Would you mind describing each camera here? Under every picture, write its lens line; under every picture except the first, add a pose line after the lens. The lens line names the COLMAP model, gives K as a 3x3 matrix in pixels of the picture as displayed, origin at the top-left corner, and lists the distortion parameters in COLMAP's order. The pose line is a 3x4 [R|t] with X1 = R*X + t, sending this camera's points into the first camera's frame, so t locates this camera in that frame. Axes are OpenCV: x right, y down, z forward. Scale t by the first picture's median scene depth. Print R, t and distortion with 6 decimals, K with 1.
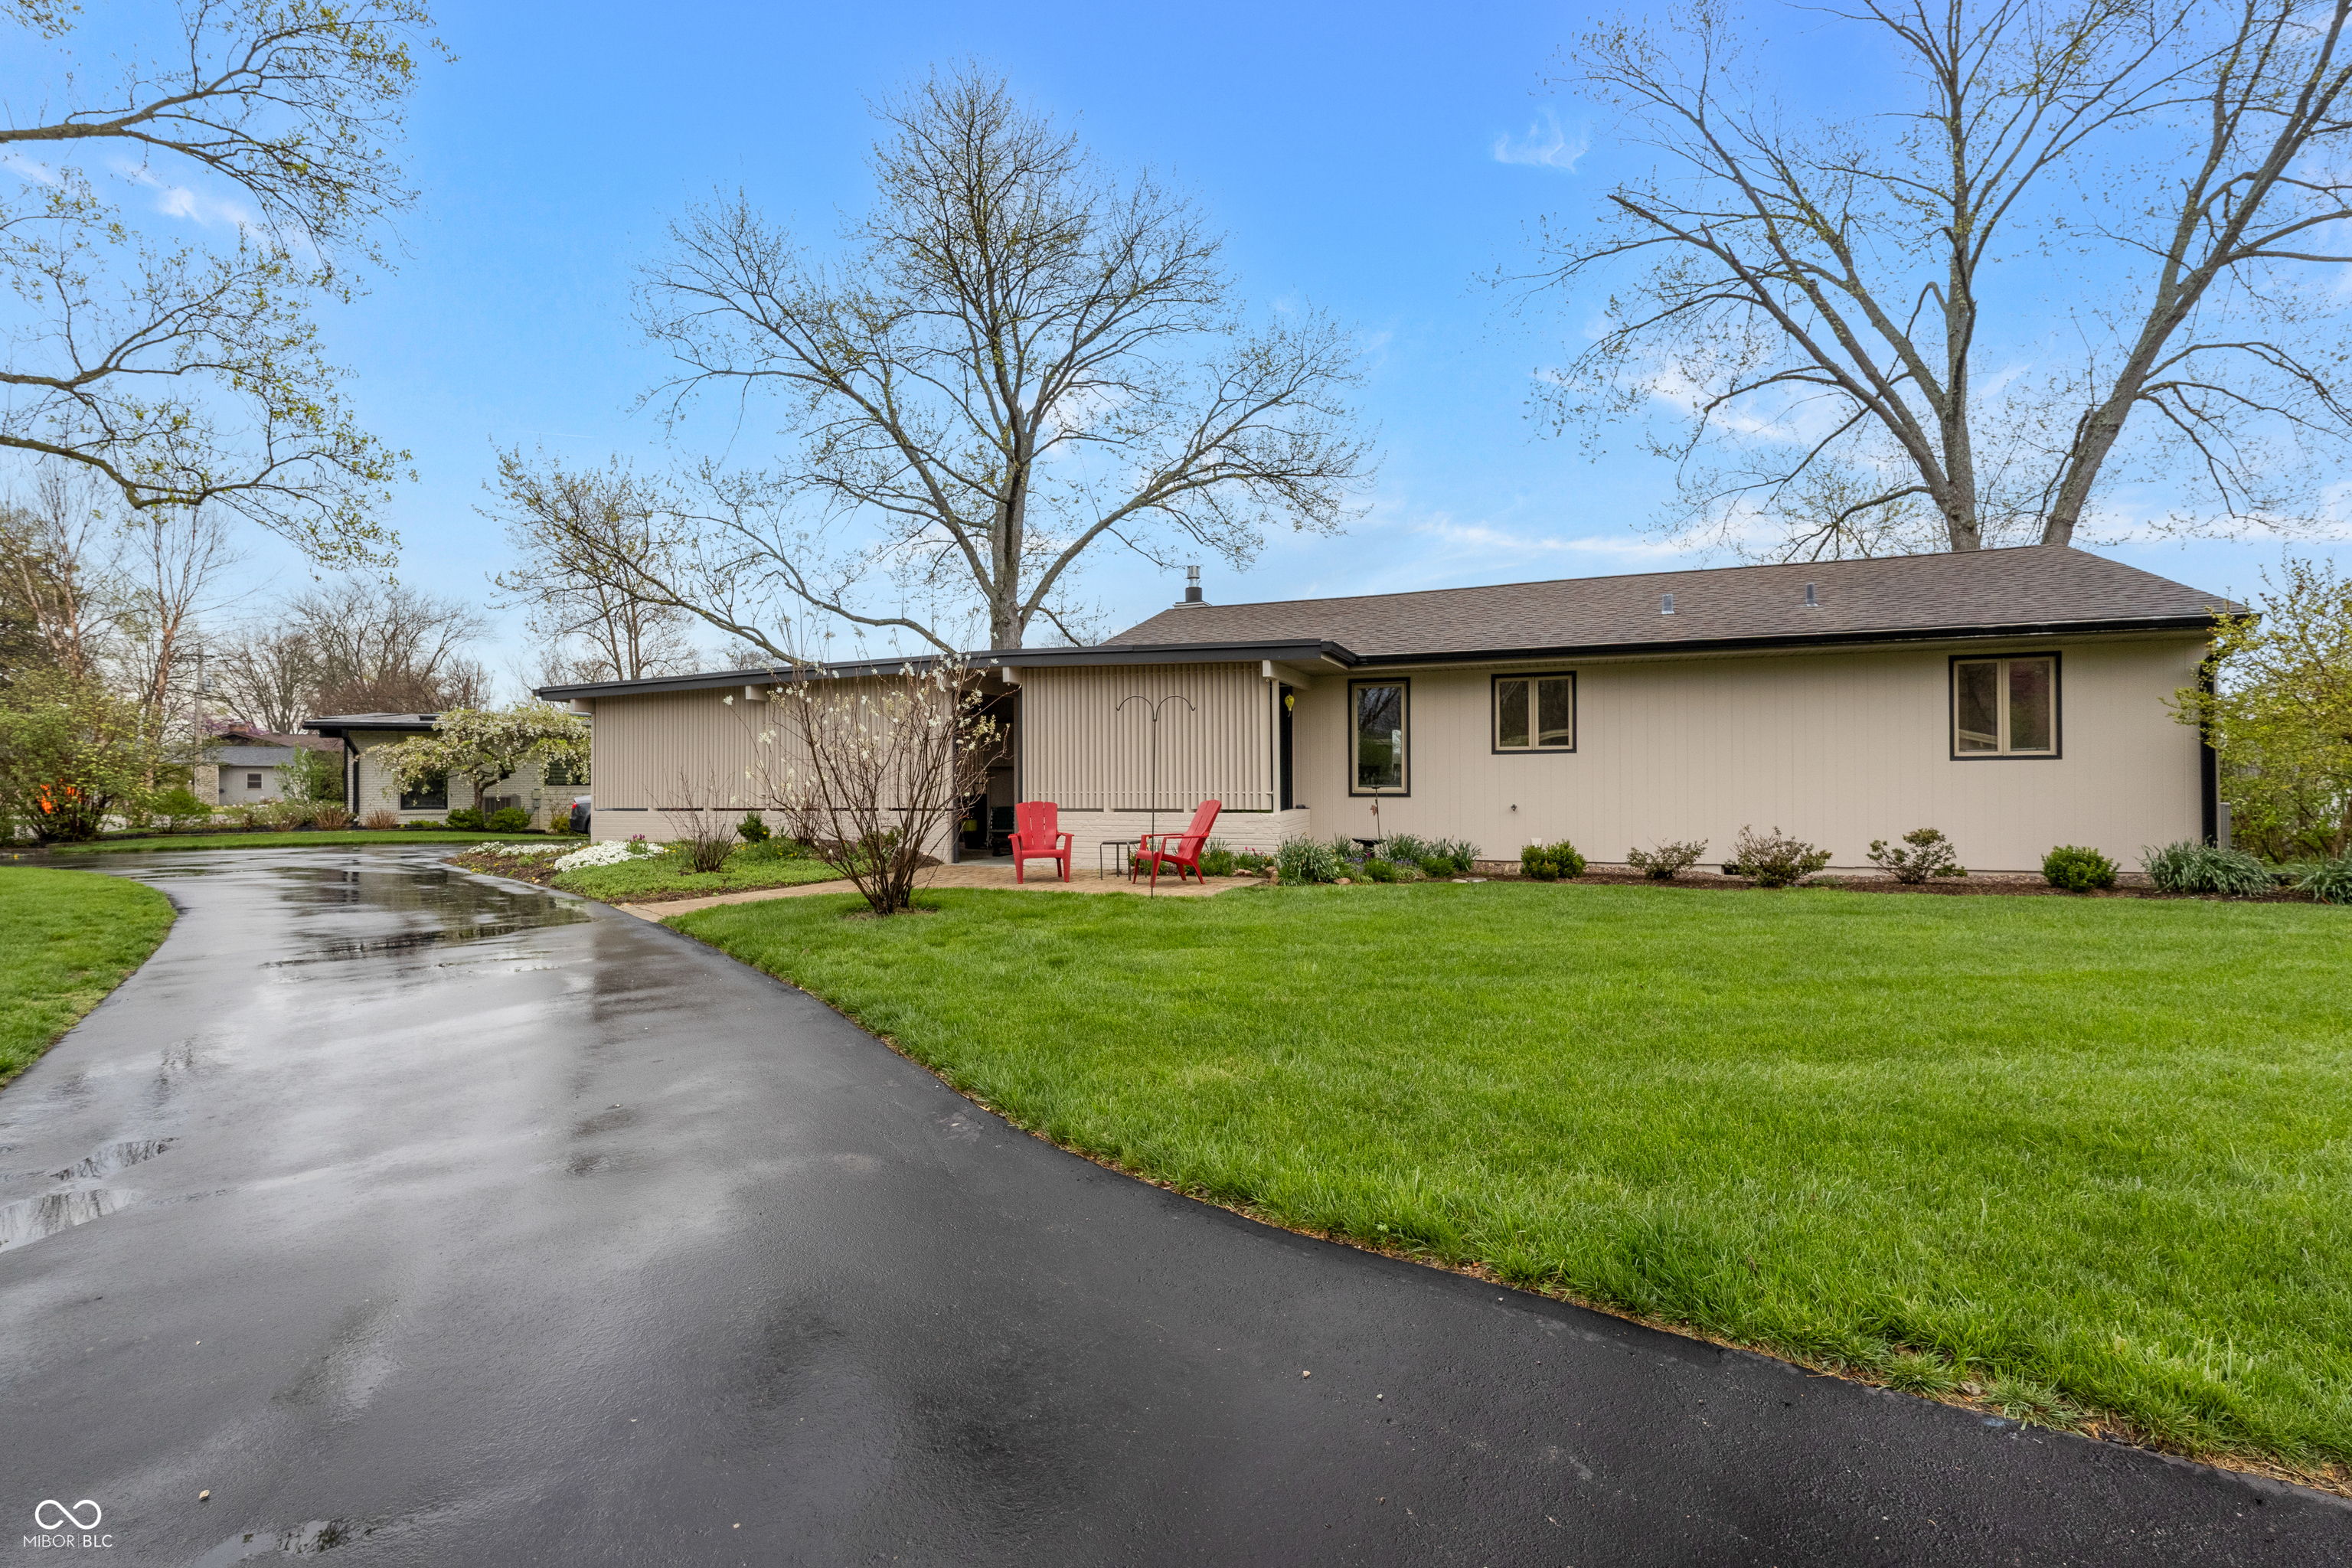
lens RADIAL K [[1059.1, 0, 1167.4], [0, 1059.1, 768.0], [0, 0, 1]] dist [-0.000614, -0.000874]
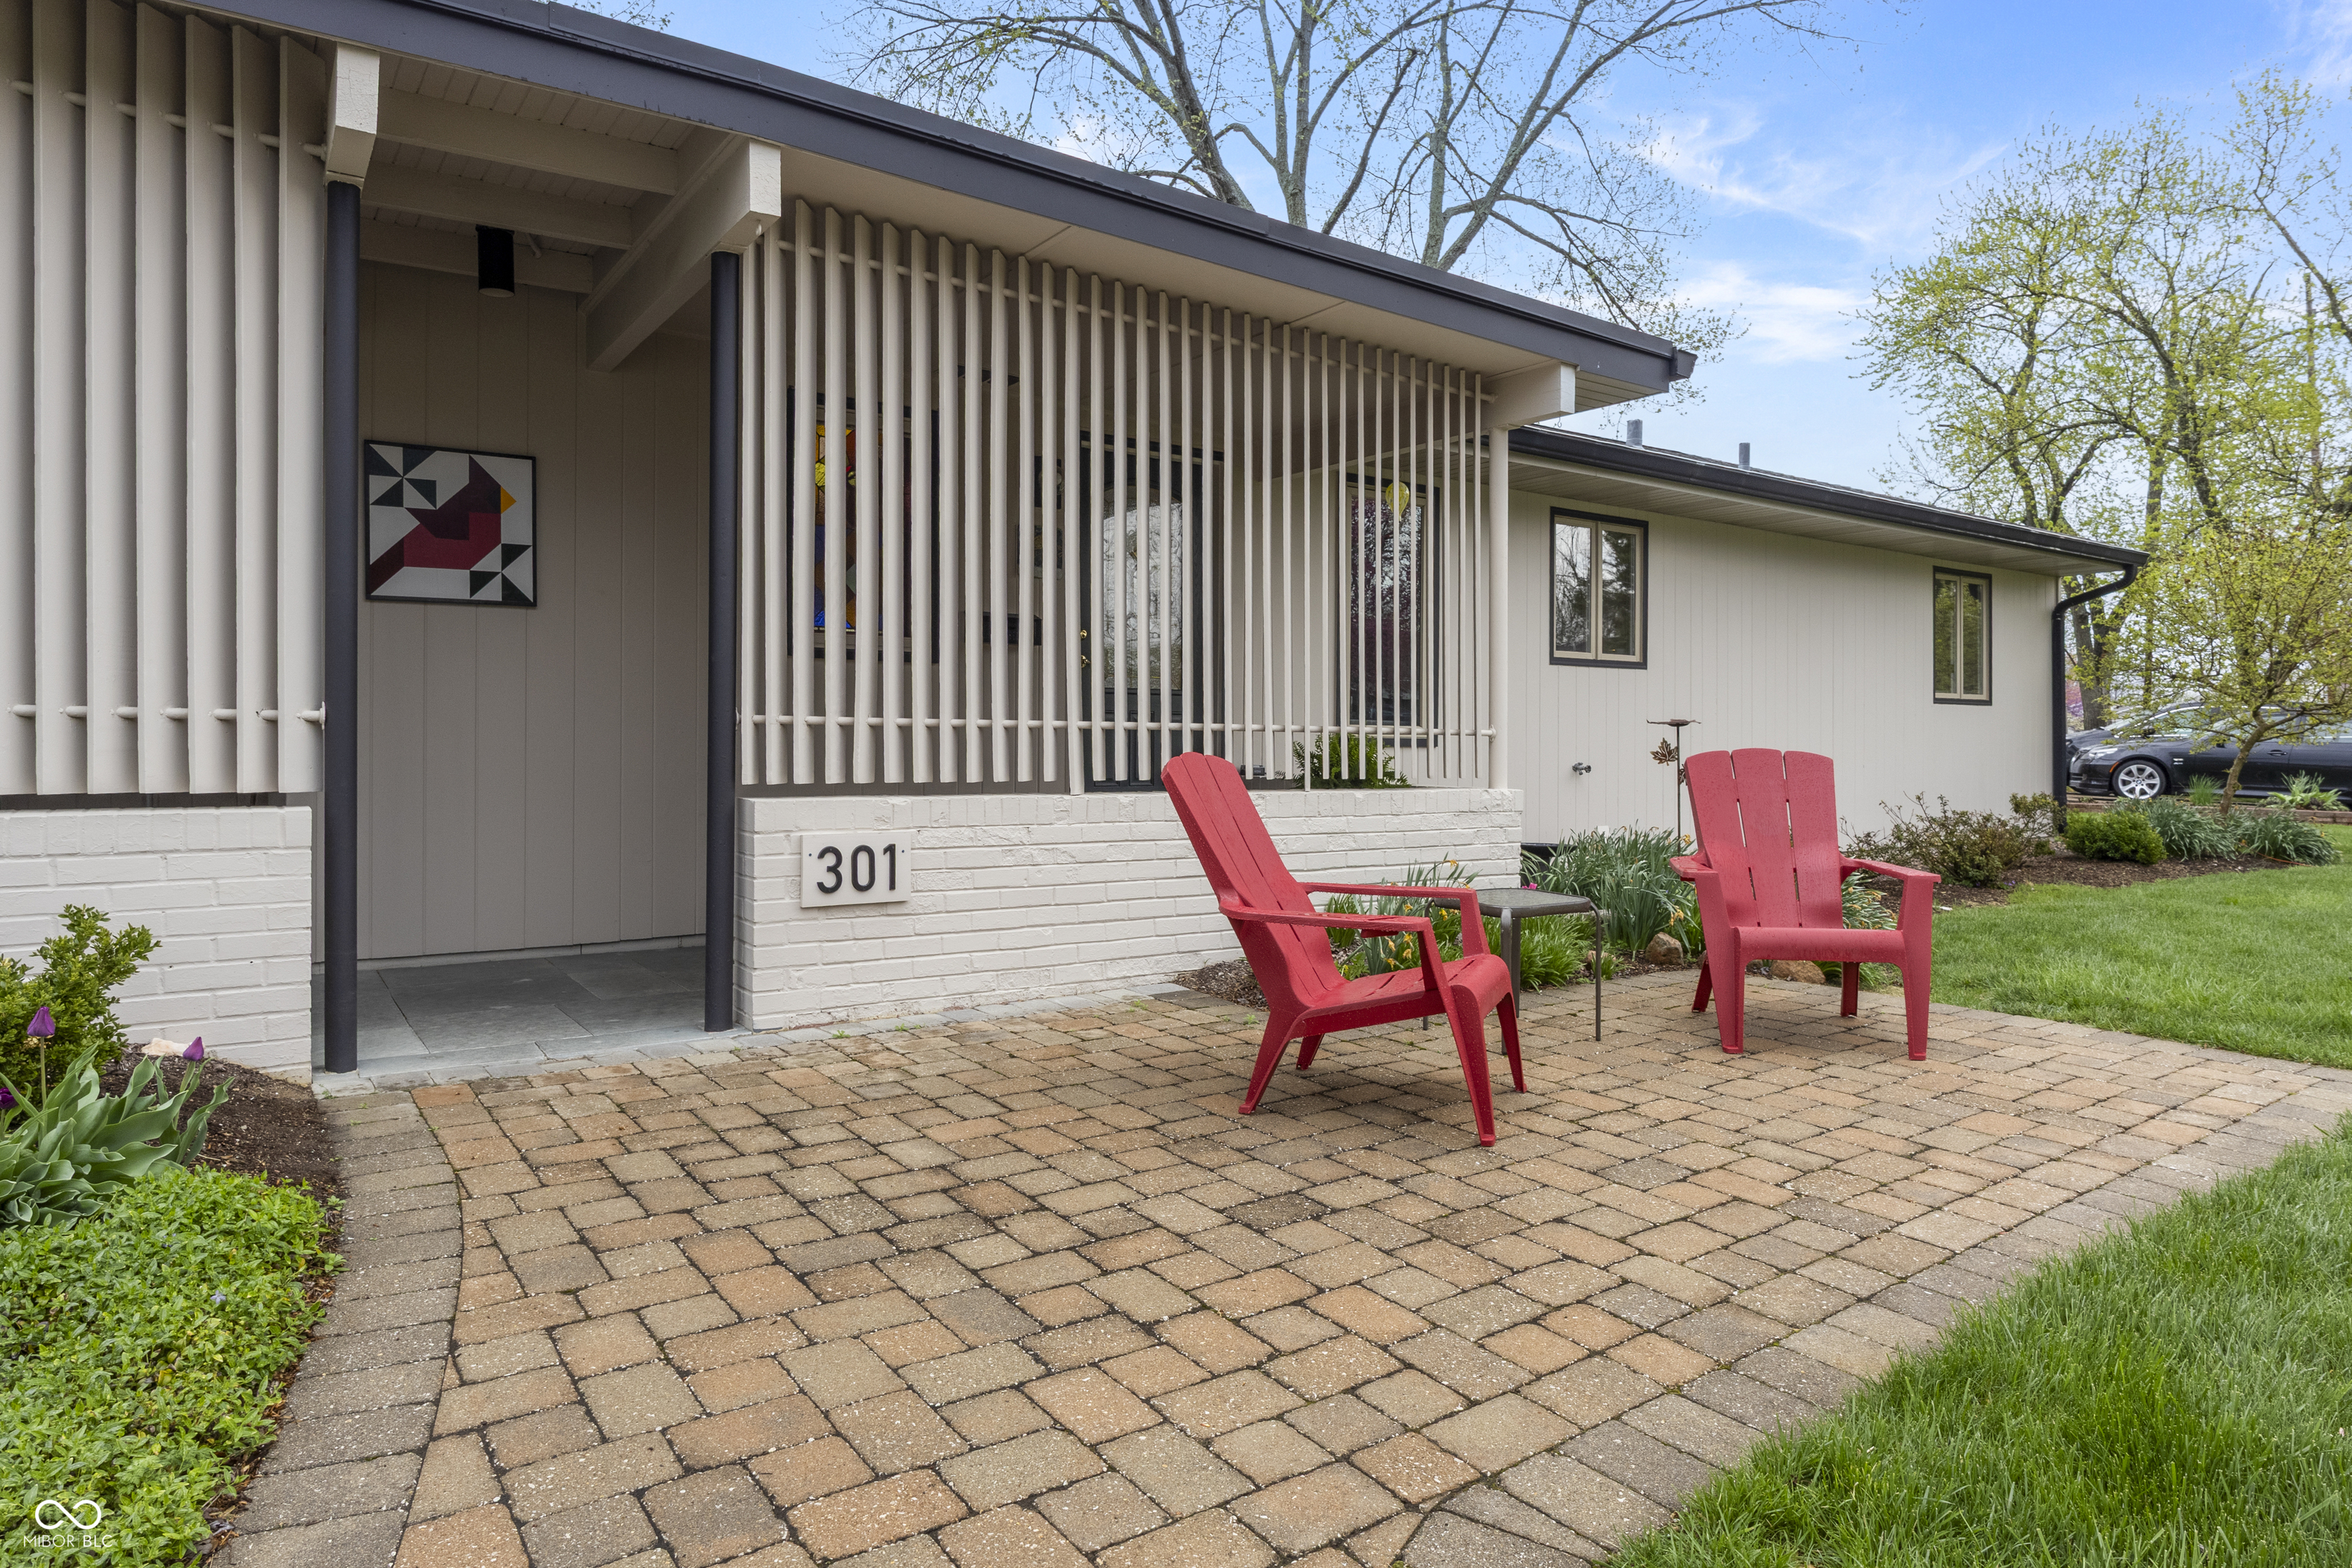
lens RADIAL K [[1395.5, 0, 1168.1], [0, 1395.5, 734.8], [0, 0, 1]] dist [-0.004437, -0.000905]
pose [[0.561892, 0.012590, 0.827115, -0.351736], [-0.024697, 0.999694, 0.001561, 0.024707], [-0.826842, -0.021305, 0.562031, 0.773512]]
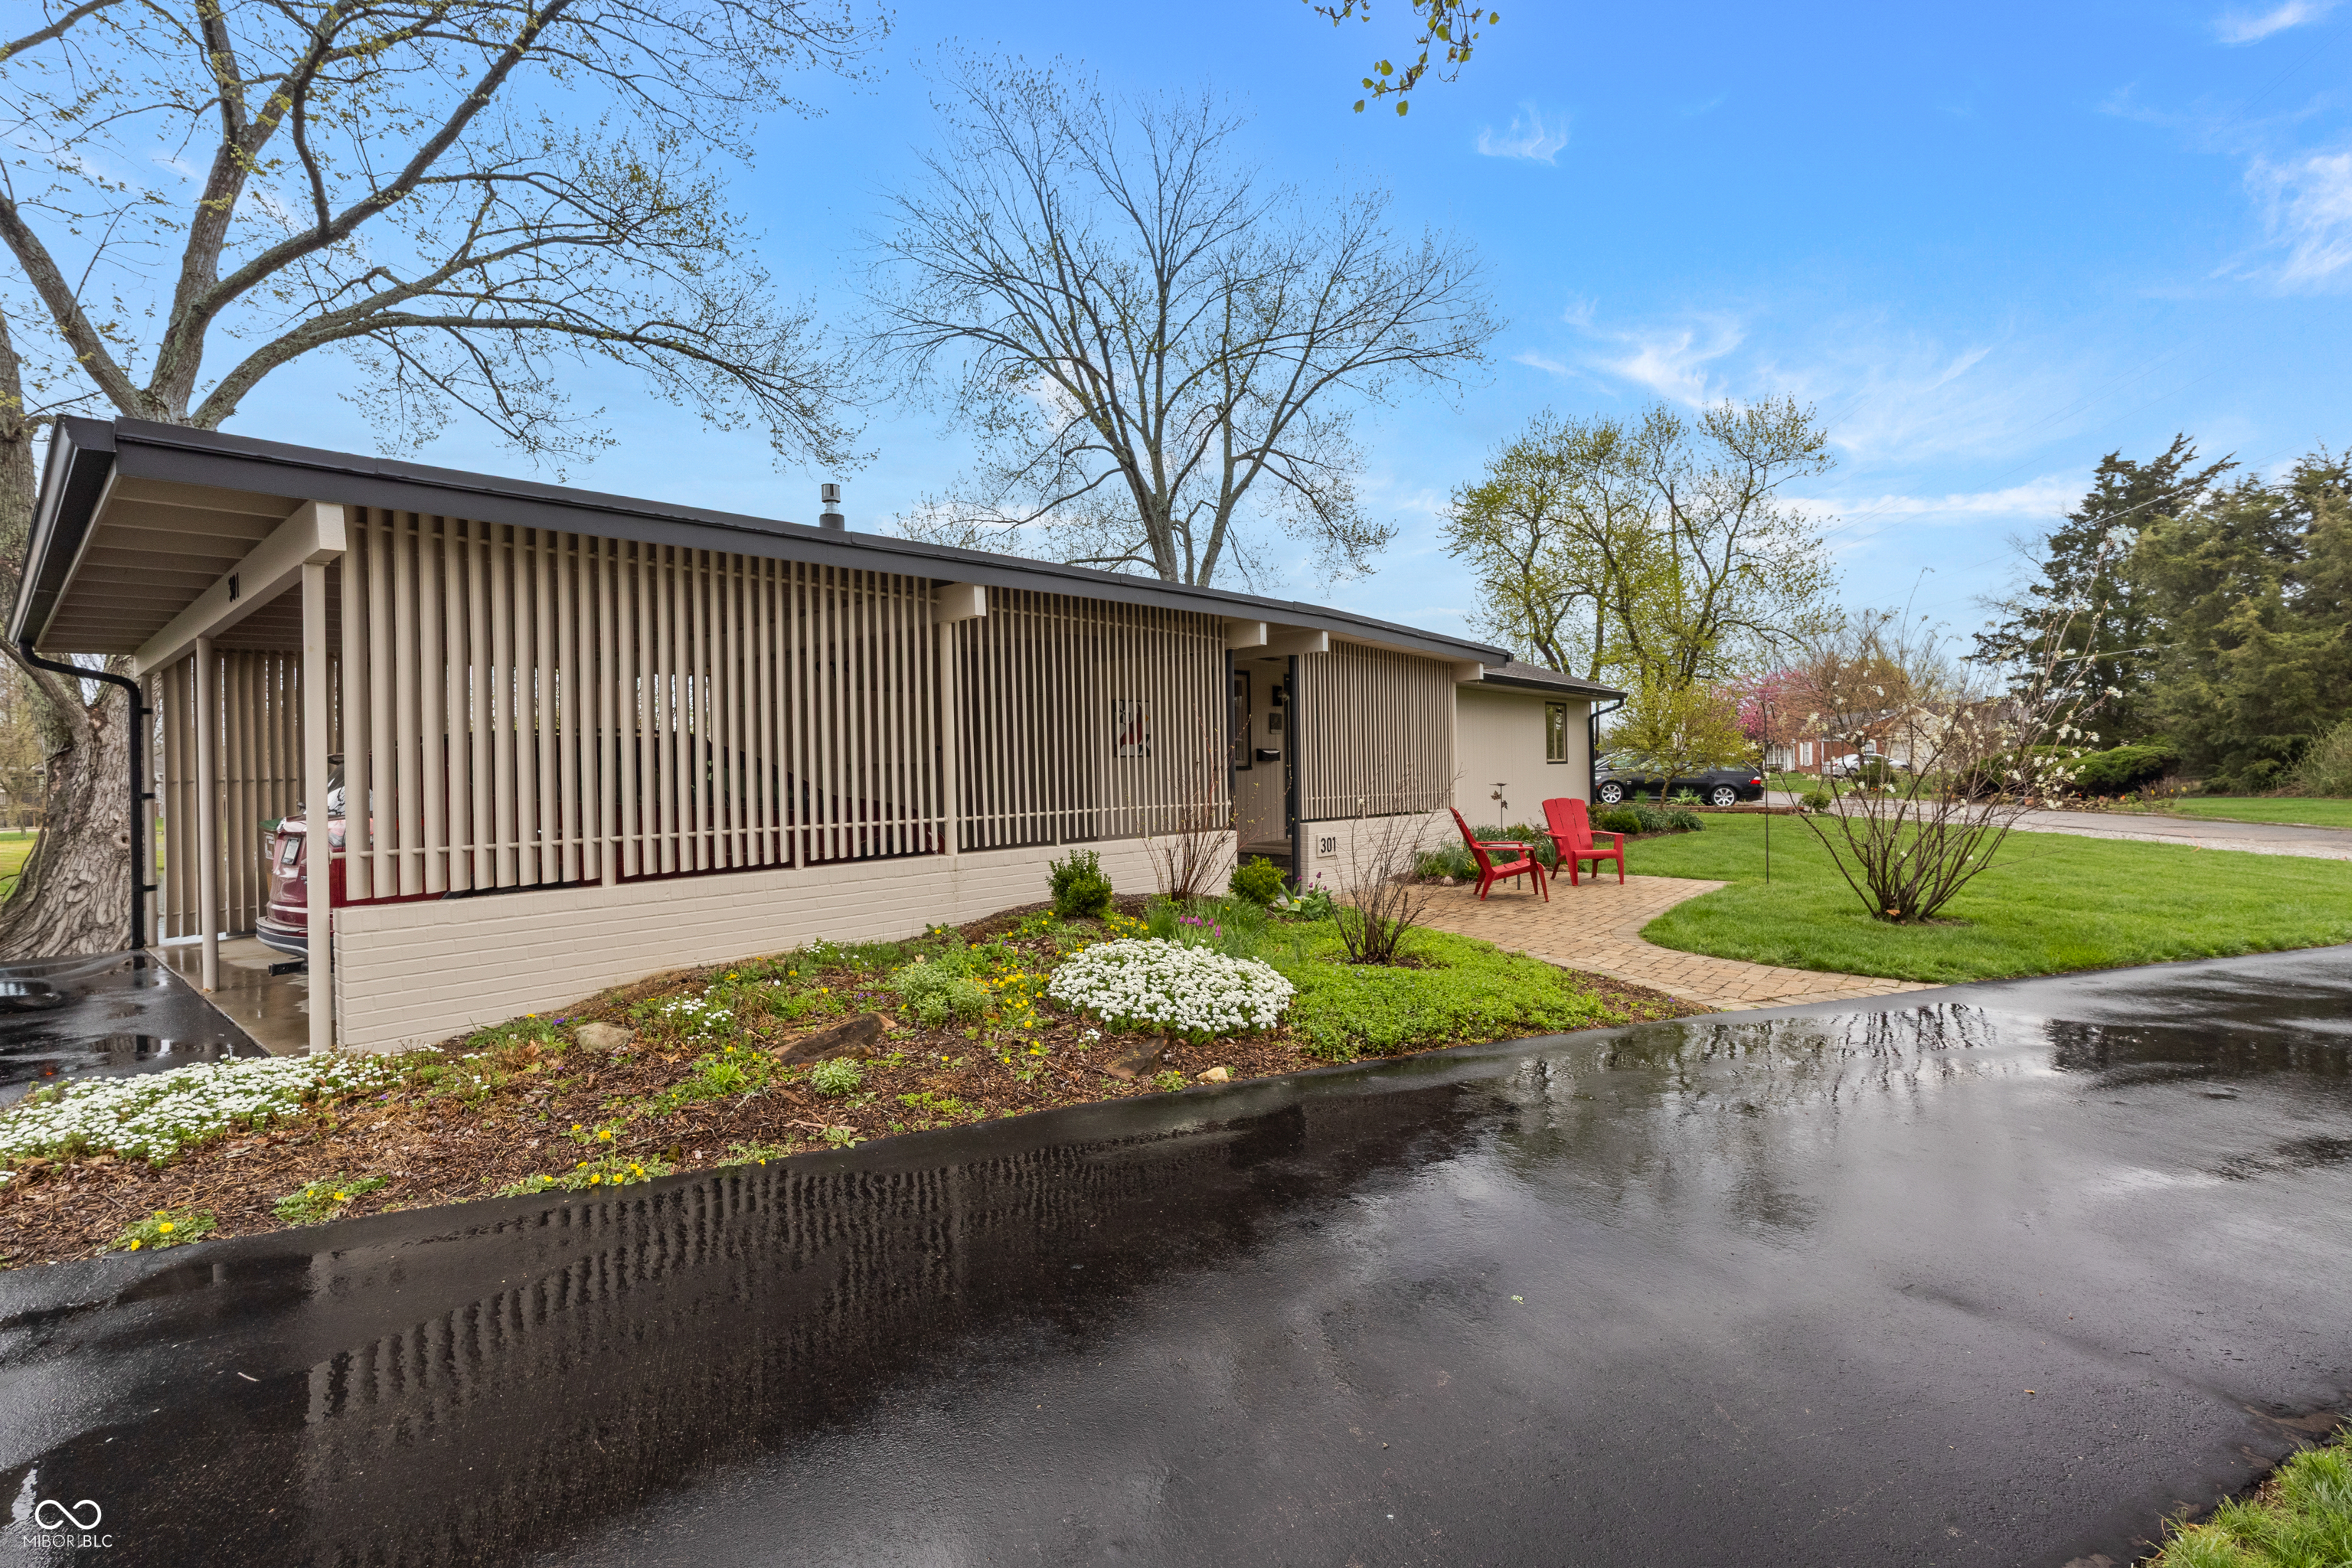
lens RADIAL K [[1059.1, 0, 1167.4], [0, 1059.1, 768.0], [0, 0, 1]] dist [-0.000614, -0.000874]
pose [[0.344939, 0.000418, 0.938625, -0.915969], [-0.004367, 0.999990, 0.001159, 0.000584], [-0.938615, -0.004499, 0.344937, 0.857220]]
